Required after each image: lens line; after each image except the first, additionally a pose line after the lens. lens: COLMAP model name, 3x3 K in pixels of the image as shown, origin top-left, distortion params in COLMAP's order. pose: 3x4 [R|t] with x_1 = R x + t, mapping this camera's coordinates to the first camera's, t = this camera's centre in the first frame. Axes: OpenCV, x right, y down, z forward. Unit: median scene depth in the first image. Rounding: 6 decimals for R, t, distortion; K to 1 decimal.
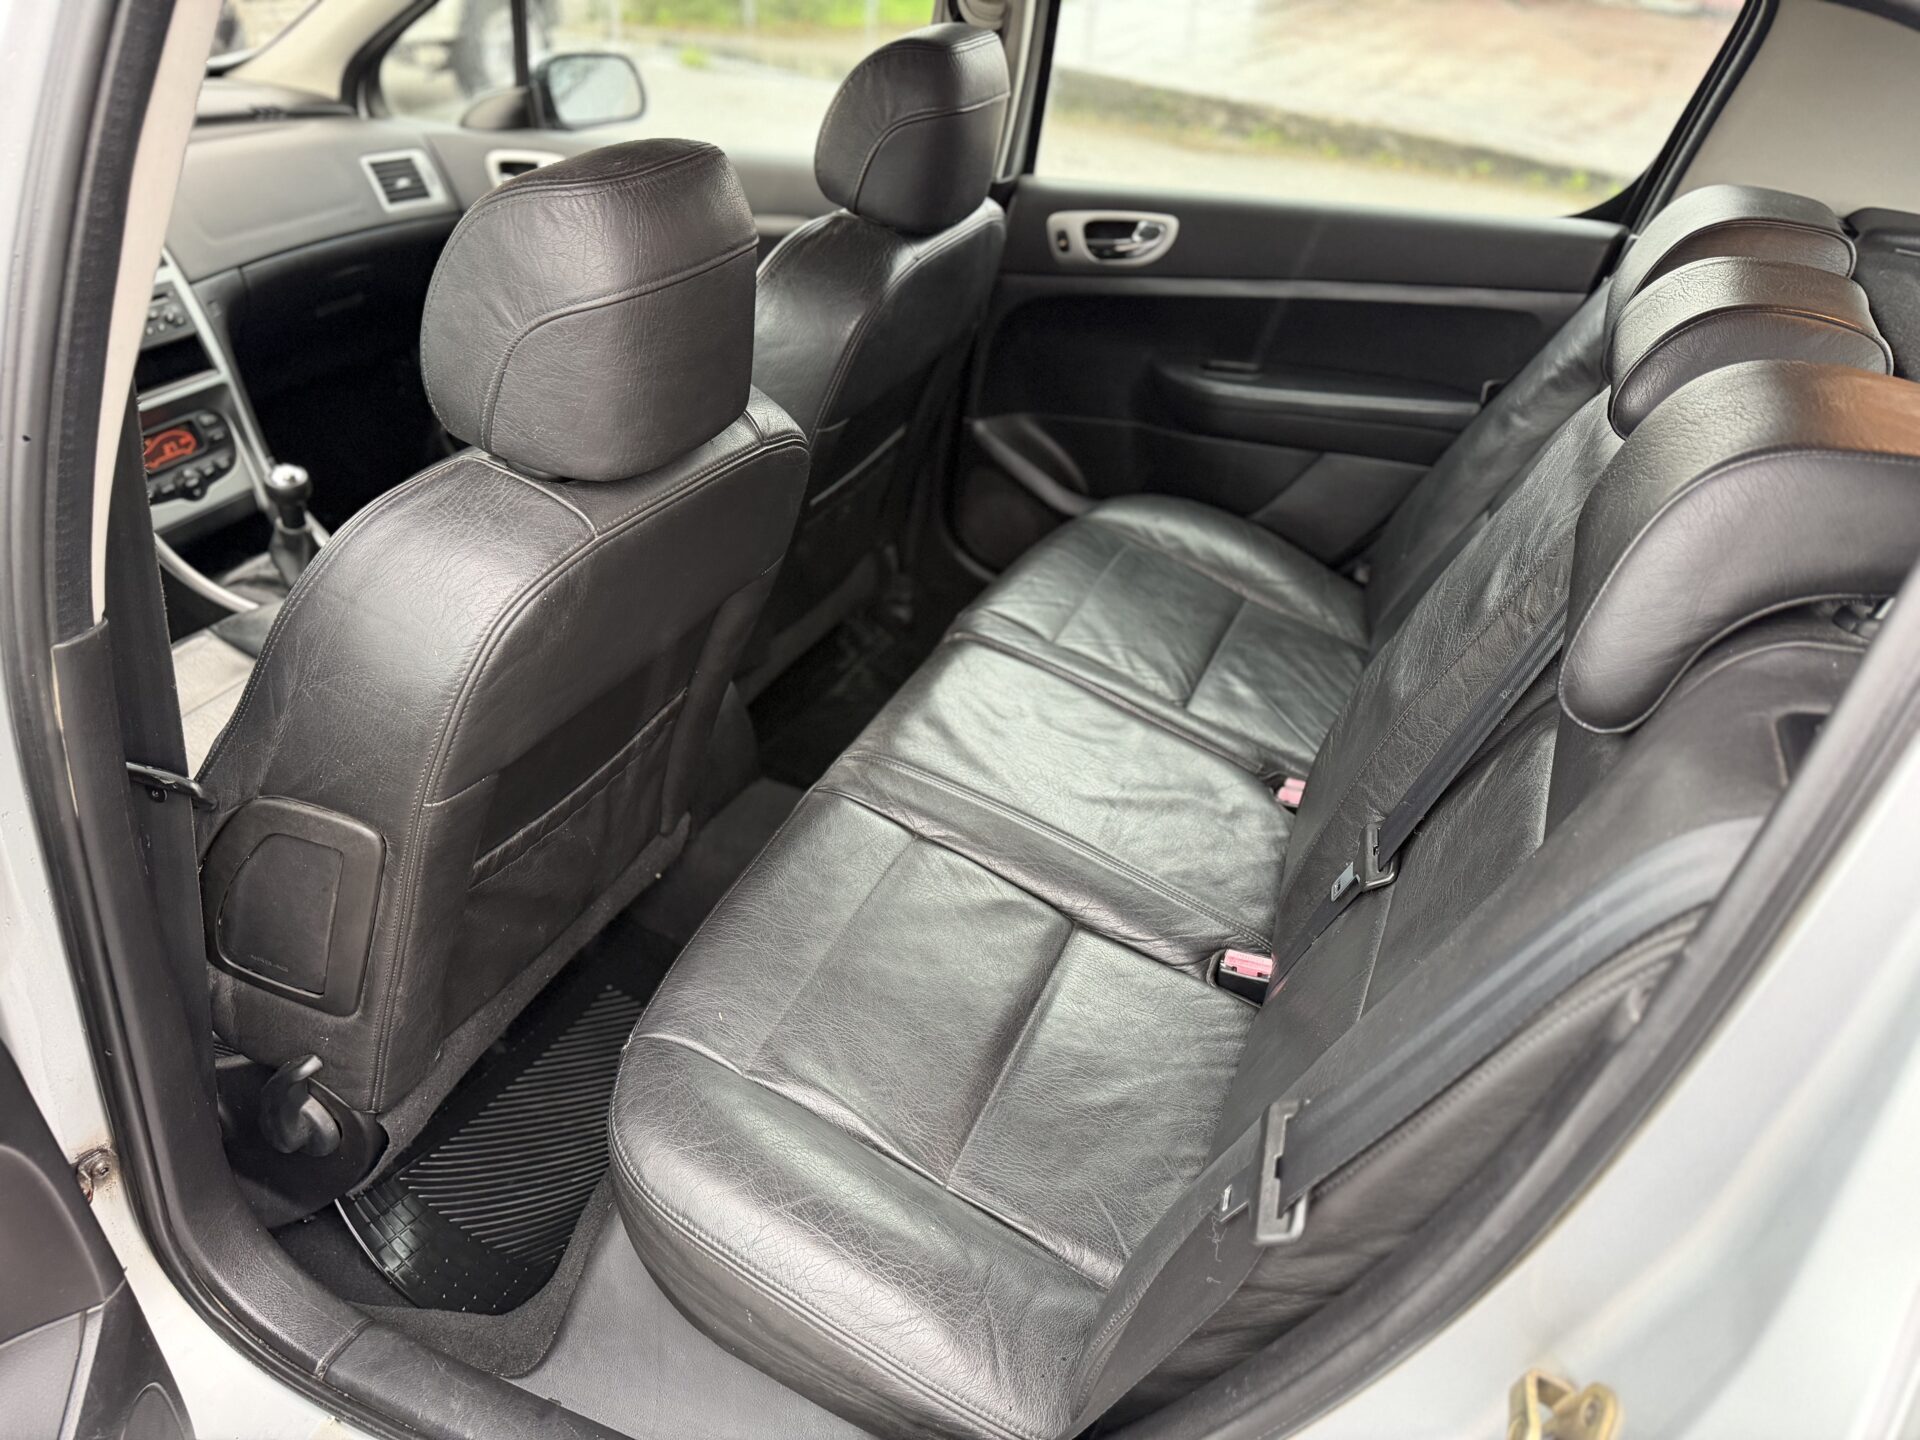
lens RADIAL K [[1364.4, 0, 953.6], [0, 1364.4, 702.3], [0, 0, 1]] dist [0.020596, -0.002592]
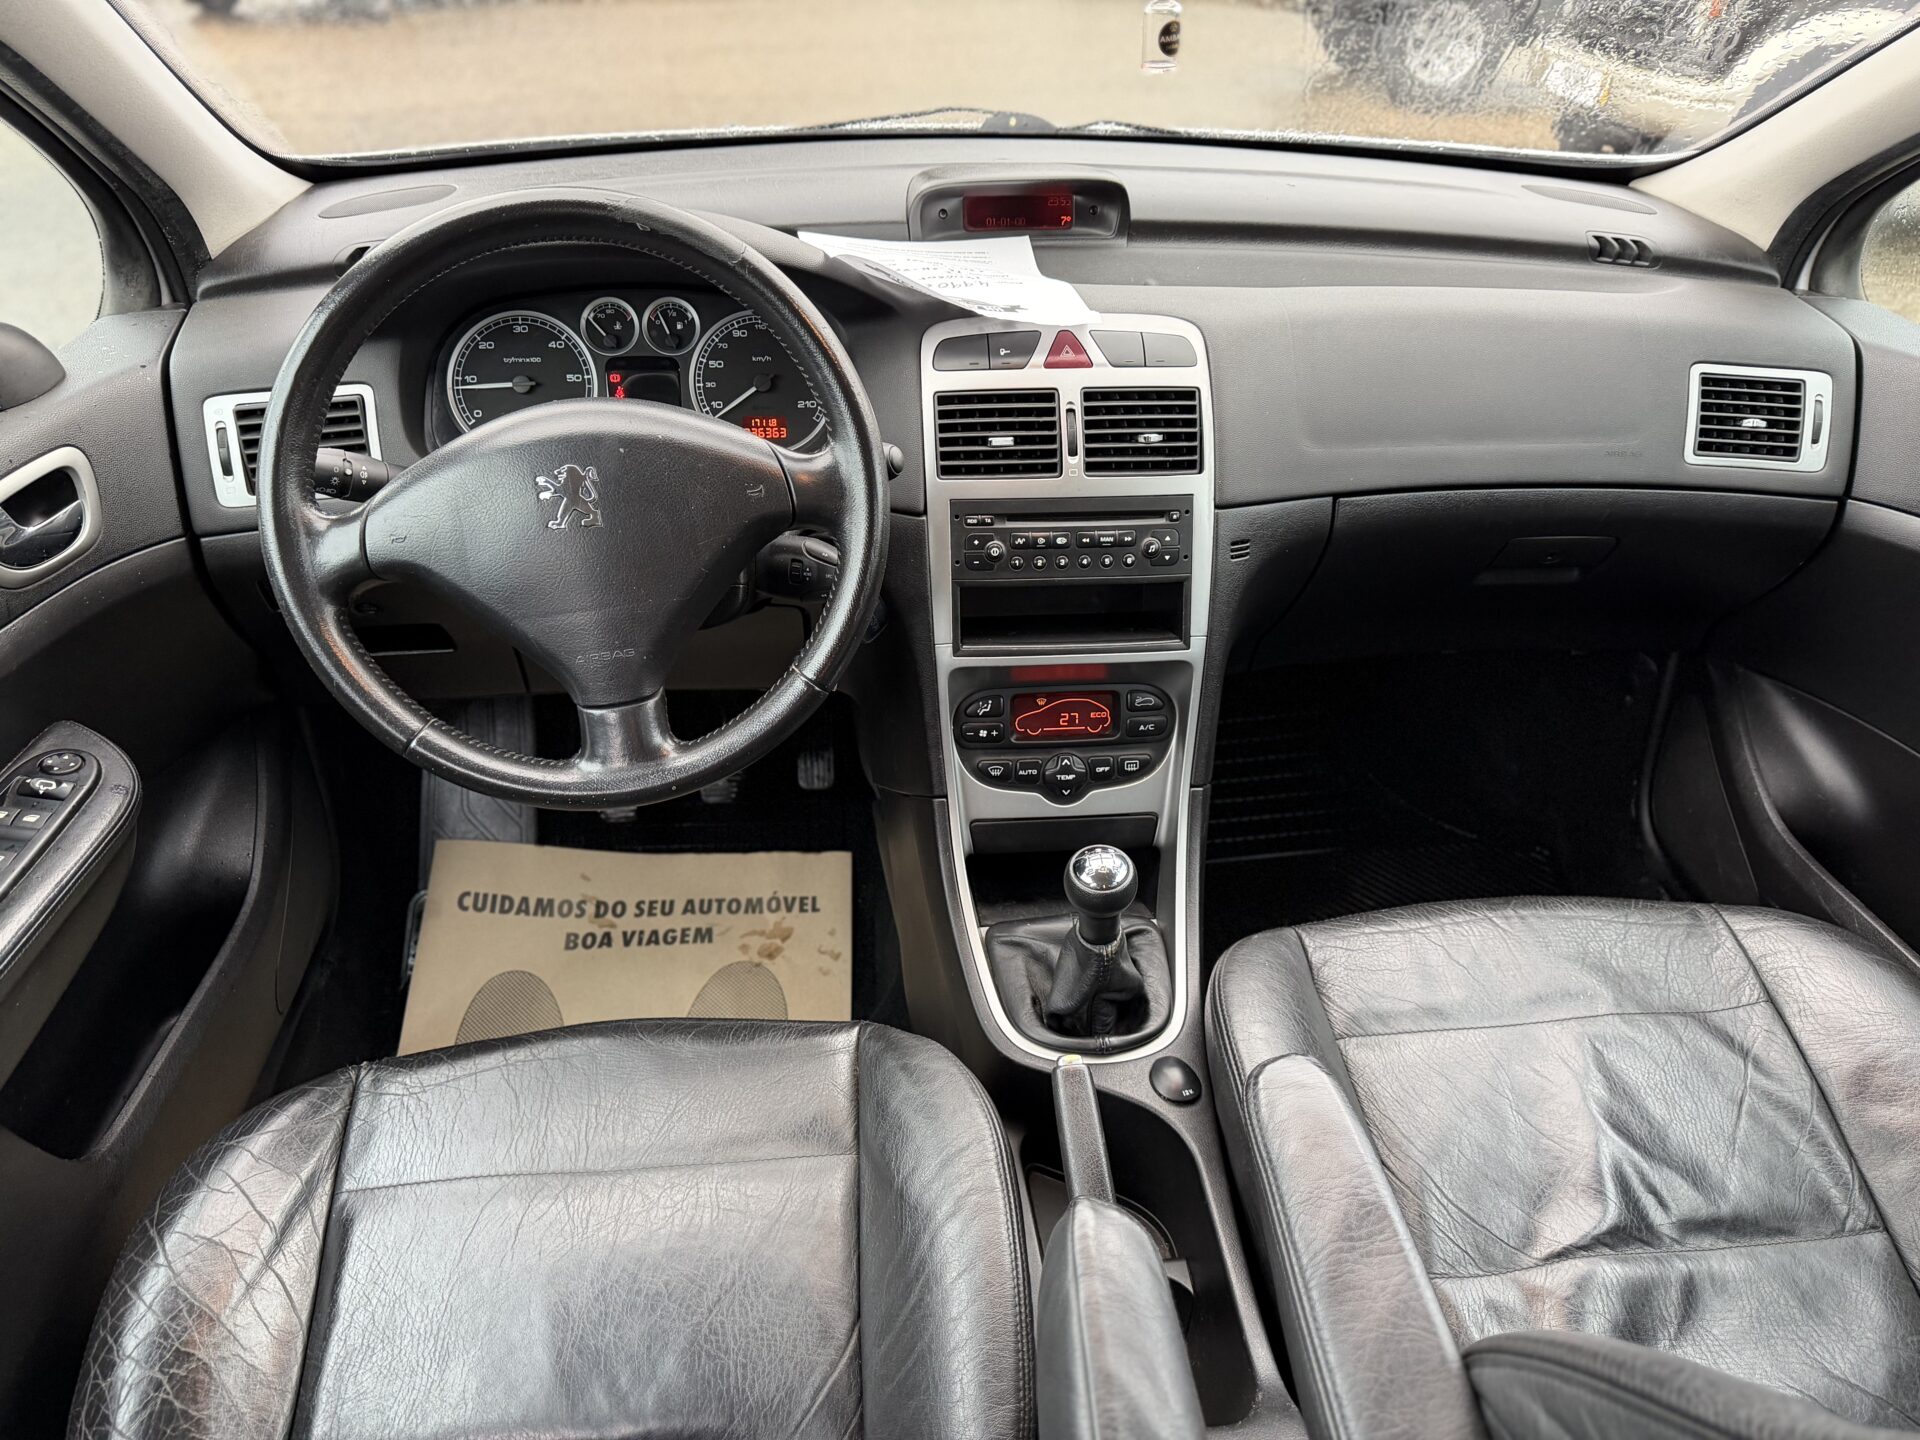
lens RADIAL K [[1364.4, 0, 962.3], [0, 1364.4, 733.0], [0, 0, 1]] dist [0.020596, -0.002592]
pose [[0.481411, 0.467110, -0.741655, -0.090267], [-0.477356, 0.849386, 0.225108, -0.245680], [0.735102, 0.245664, 0.631881, 0.452453]]
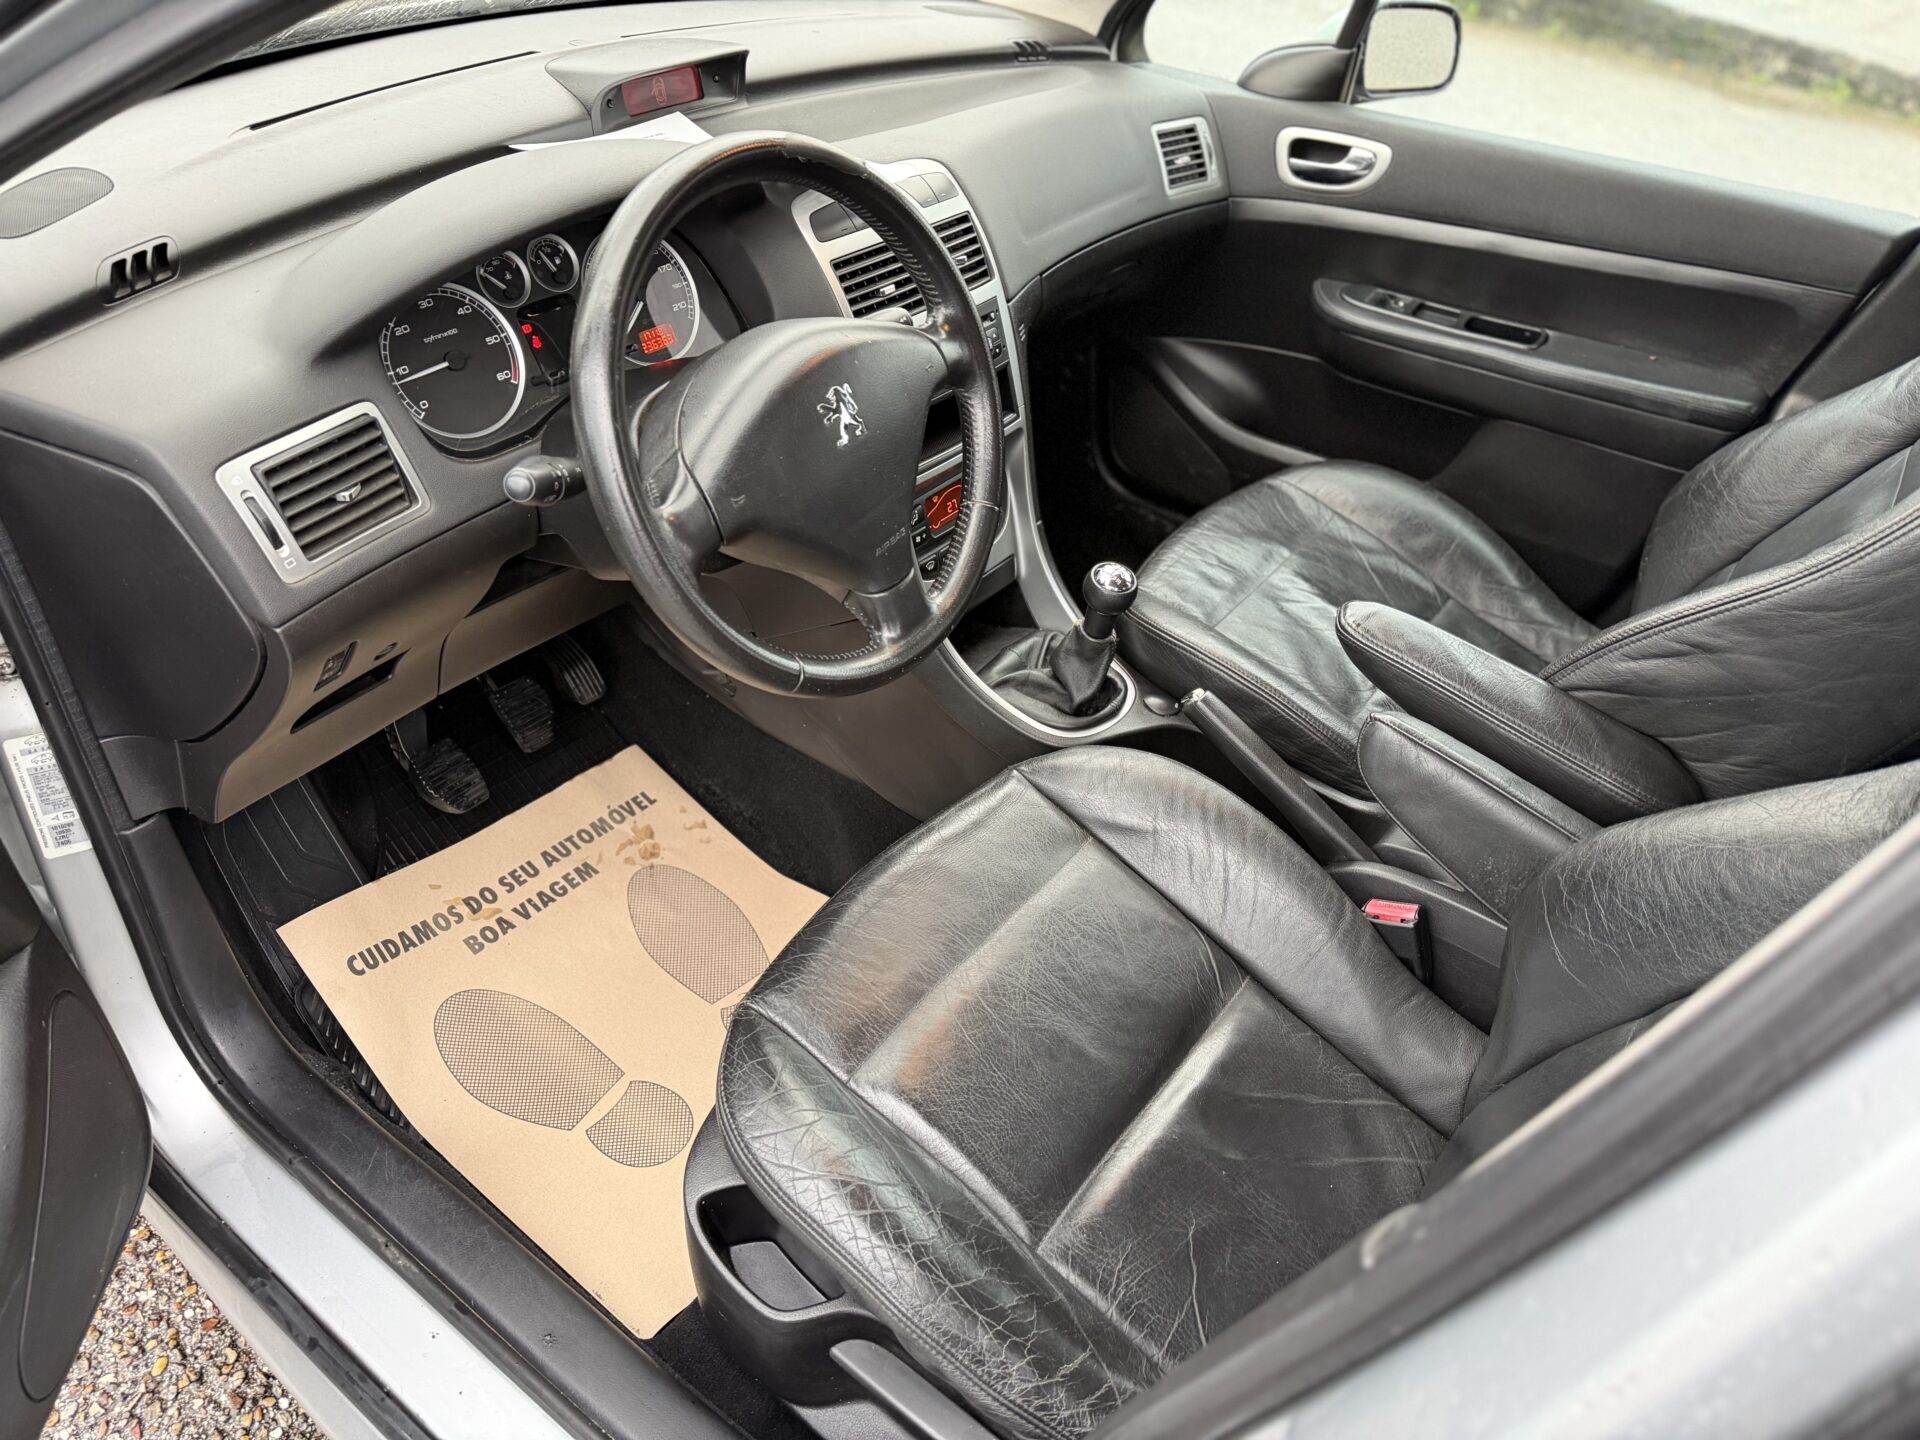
lens RADIAL K [[1364.4, 0, 973.9], [0, 1364.4, 727.2], [0, 0, 1]] dist [0.020596, -0.002592]
pose [[0.970336, 0.180990, -0.160283, -0.331048], [-0.165873, 0.980727, 0.103250, -0.115682], [0.175882, -0.073600, 0.981656, 0.169520]]
